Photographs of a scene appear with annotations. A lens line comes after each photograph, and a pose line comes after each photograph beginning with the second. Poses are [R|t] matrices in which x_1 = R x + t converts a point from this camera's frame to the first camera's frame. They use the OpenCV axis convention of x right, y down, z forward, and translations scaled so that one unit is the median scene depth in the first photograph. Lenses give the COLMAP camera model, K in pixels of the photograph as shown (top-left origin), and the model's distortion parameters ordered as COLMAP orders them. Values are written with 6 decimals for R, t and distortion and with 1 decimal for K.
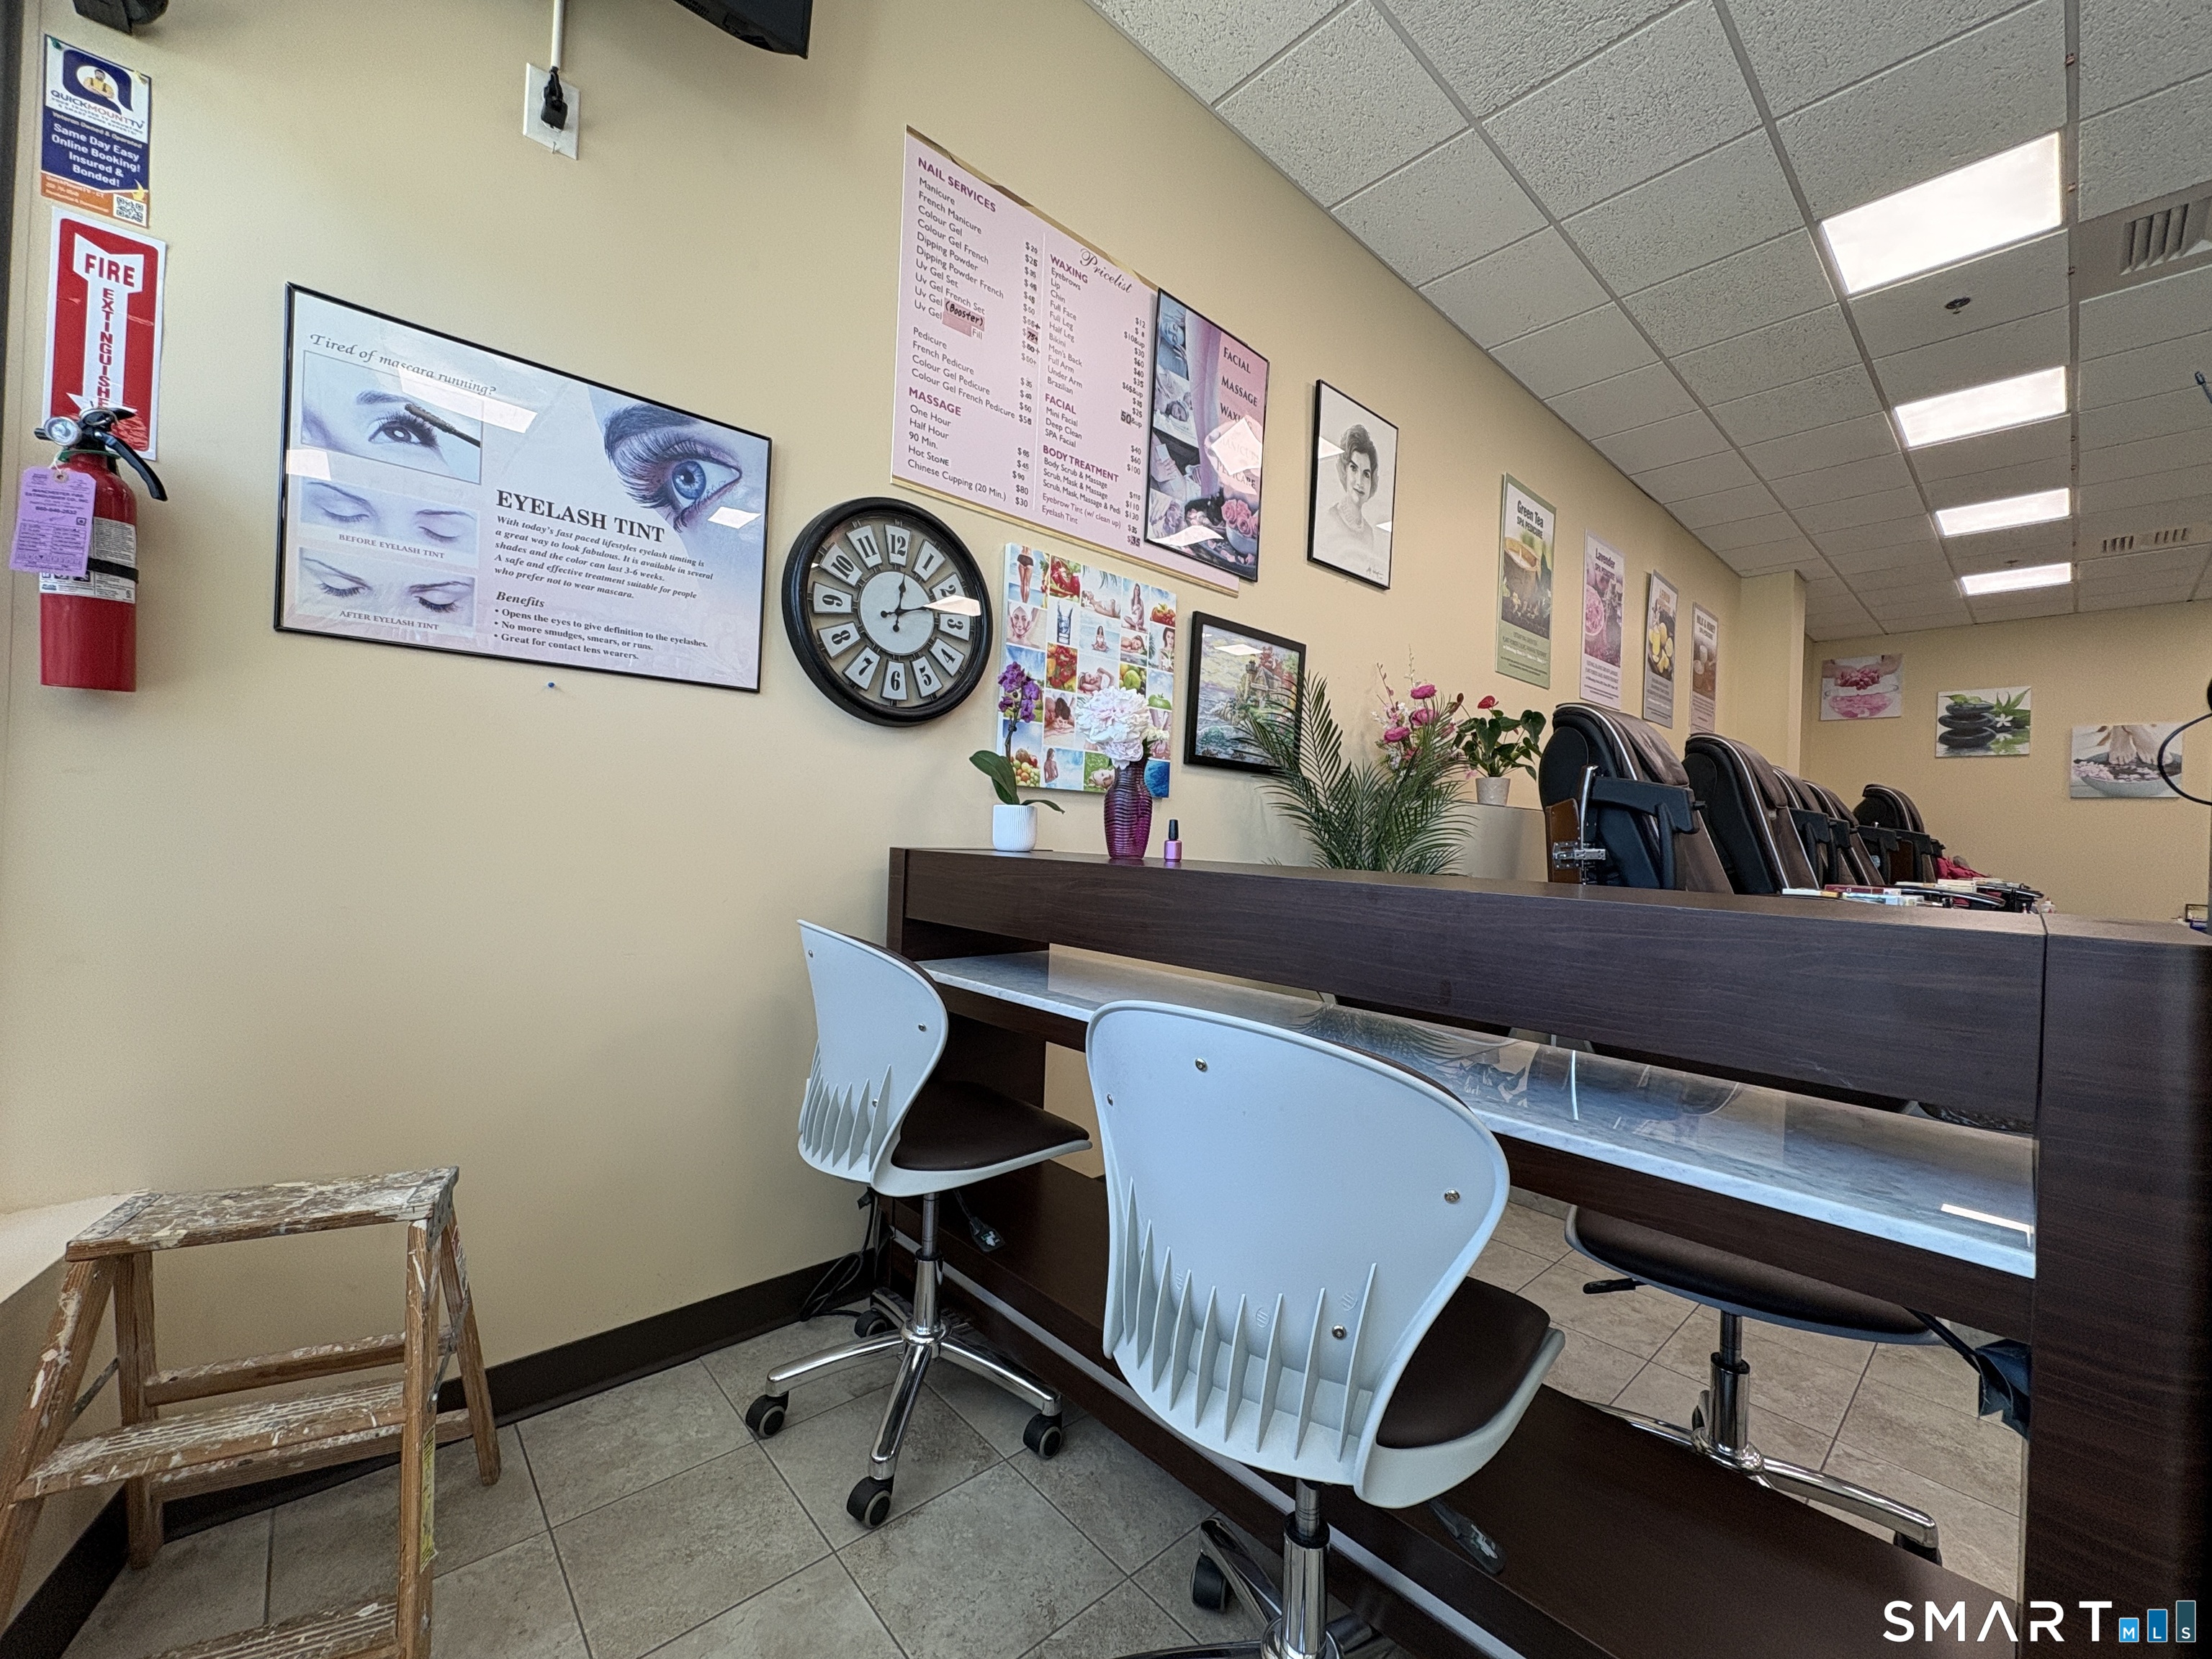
lens RADIAL K [[878.8, 0, 1101.9], [0, 878.8, 827.7], [0, 0, 1]] dist [0.000888, -0.000230]
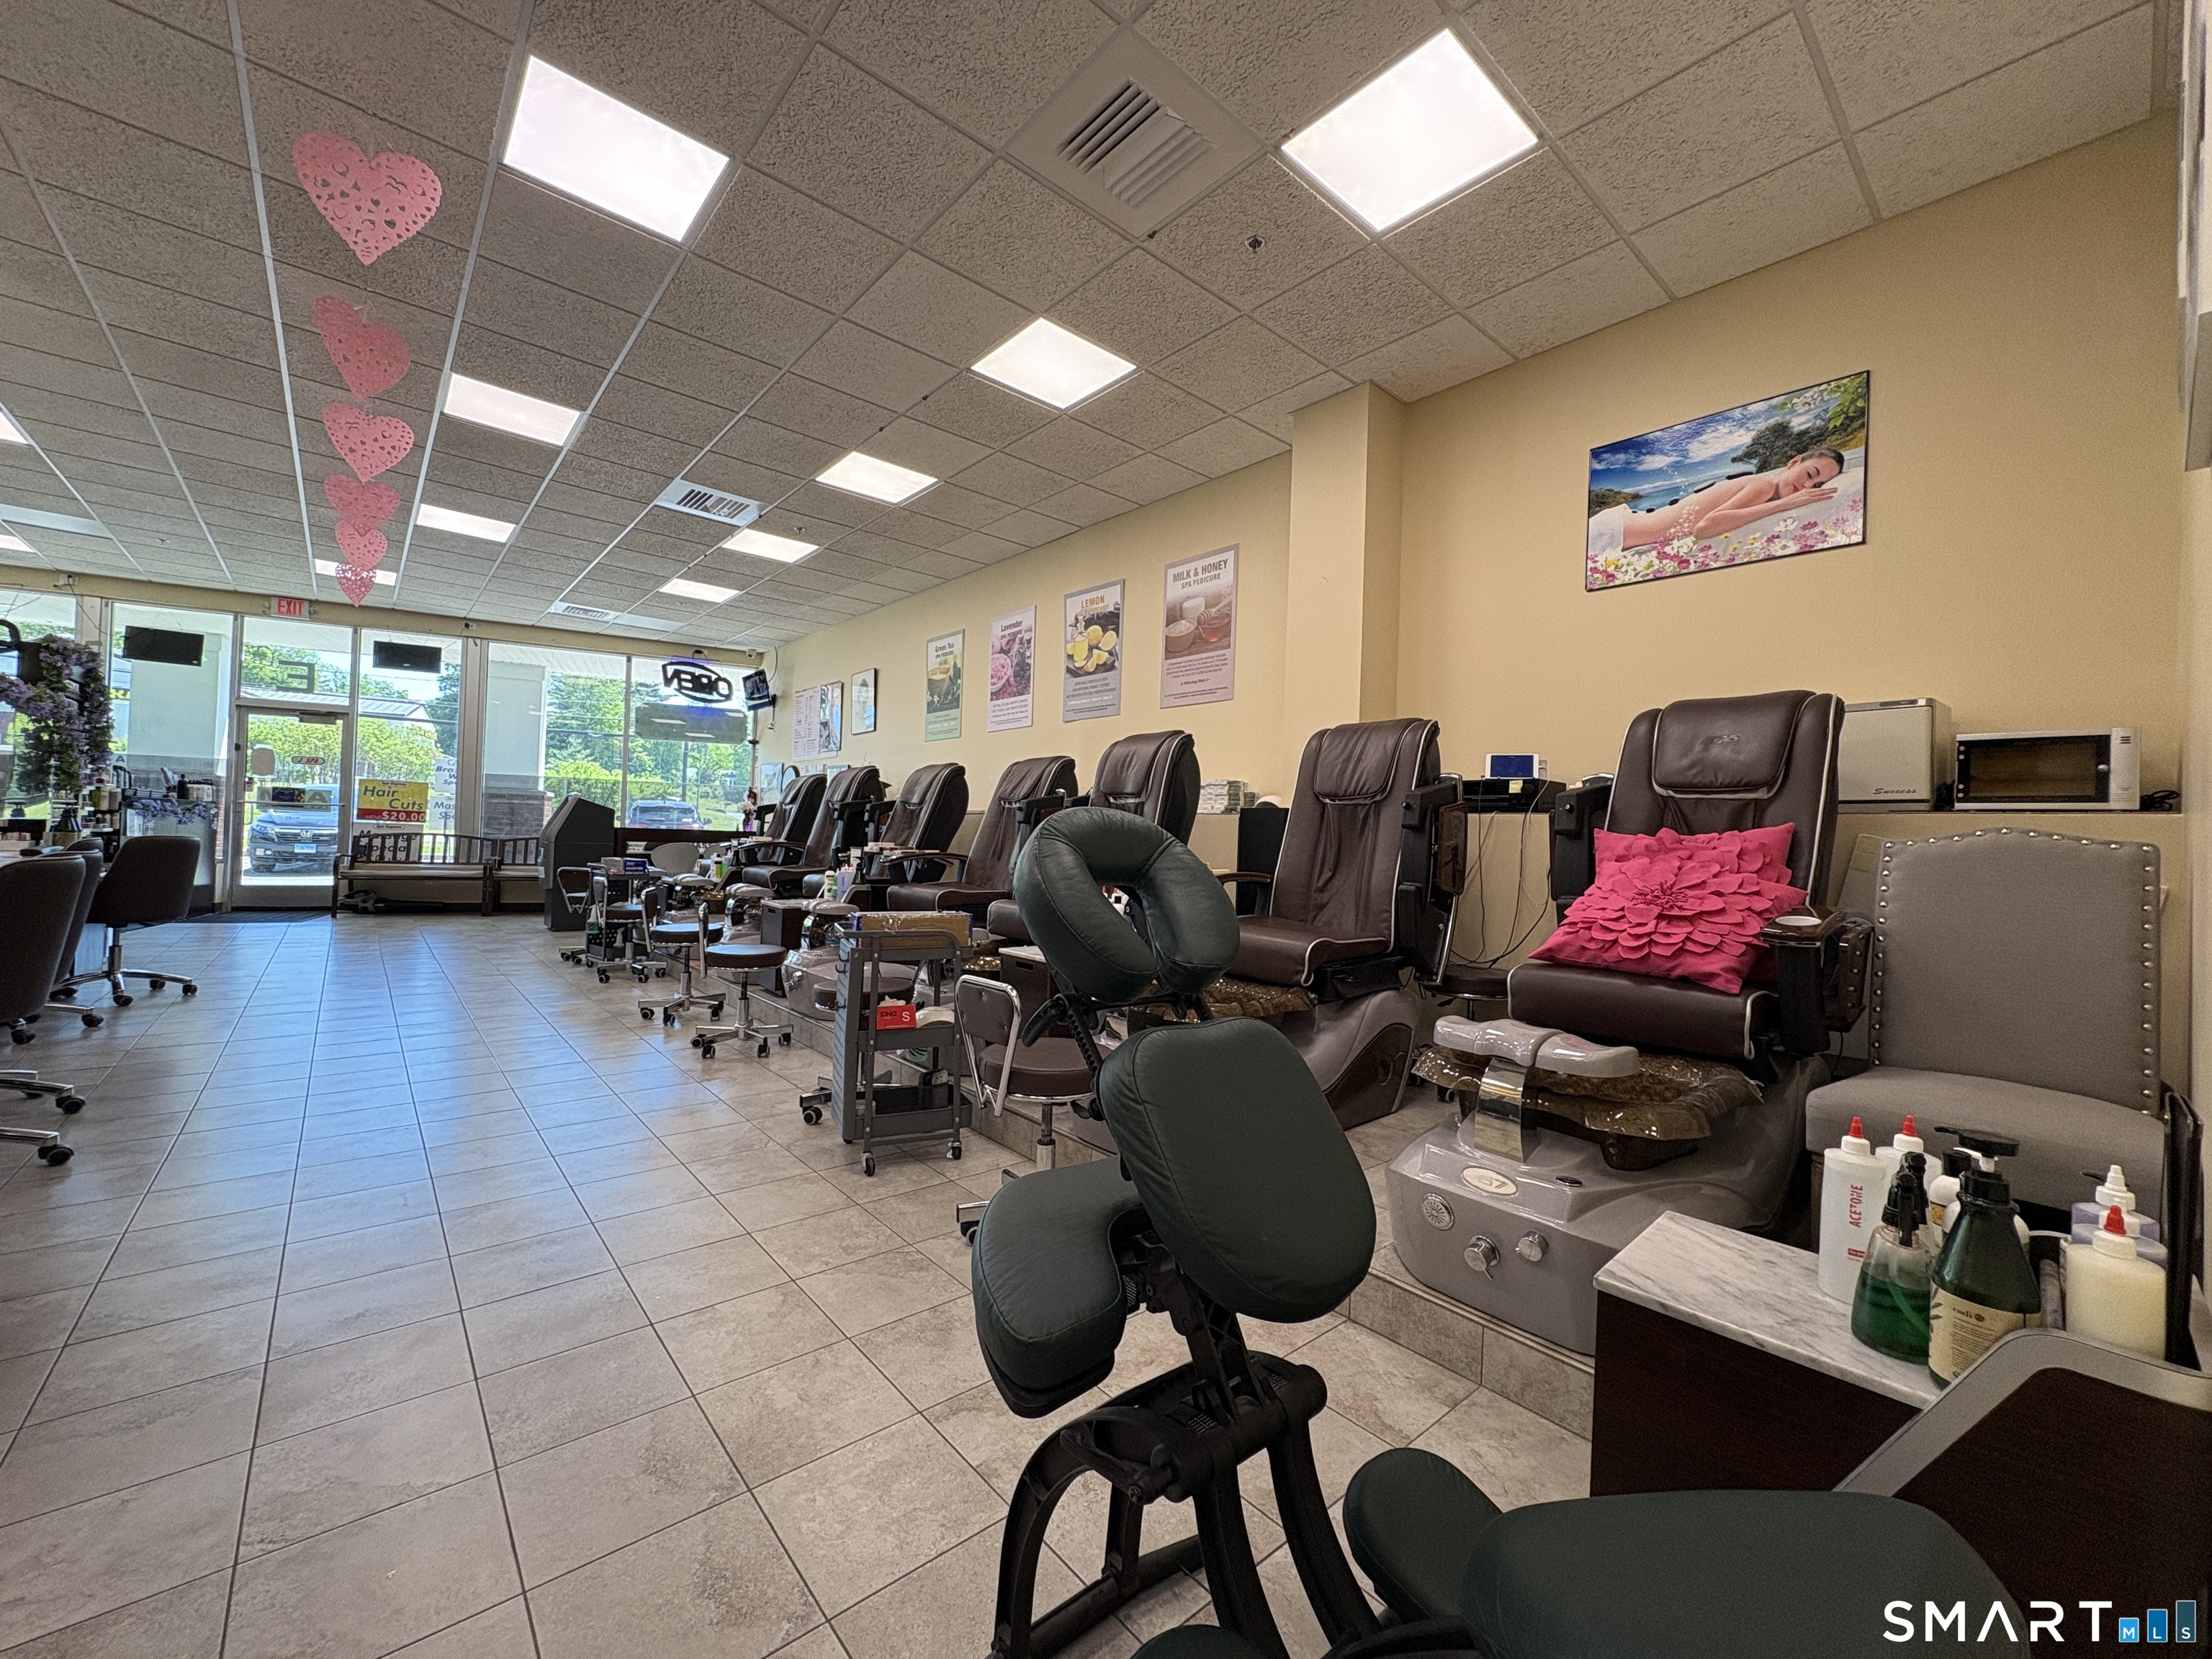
lens RADIAL K [[878.8, 0, 1101.6], [0, 878.8, 827.5], [0, 0, 1]] dist [0.000888, -0.000230]
pose [[-0.019016, -0.054956, -0.998308, 1.501365], [-0.030593, 0.998053, -0.054359, 0.066465], [0.999351, 0.029508, -0.020661, 0.911690]]
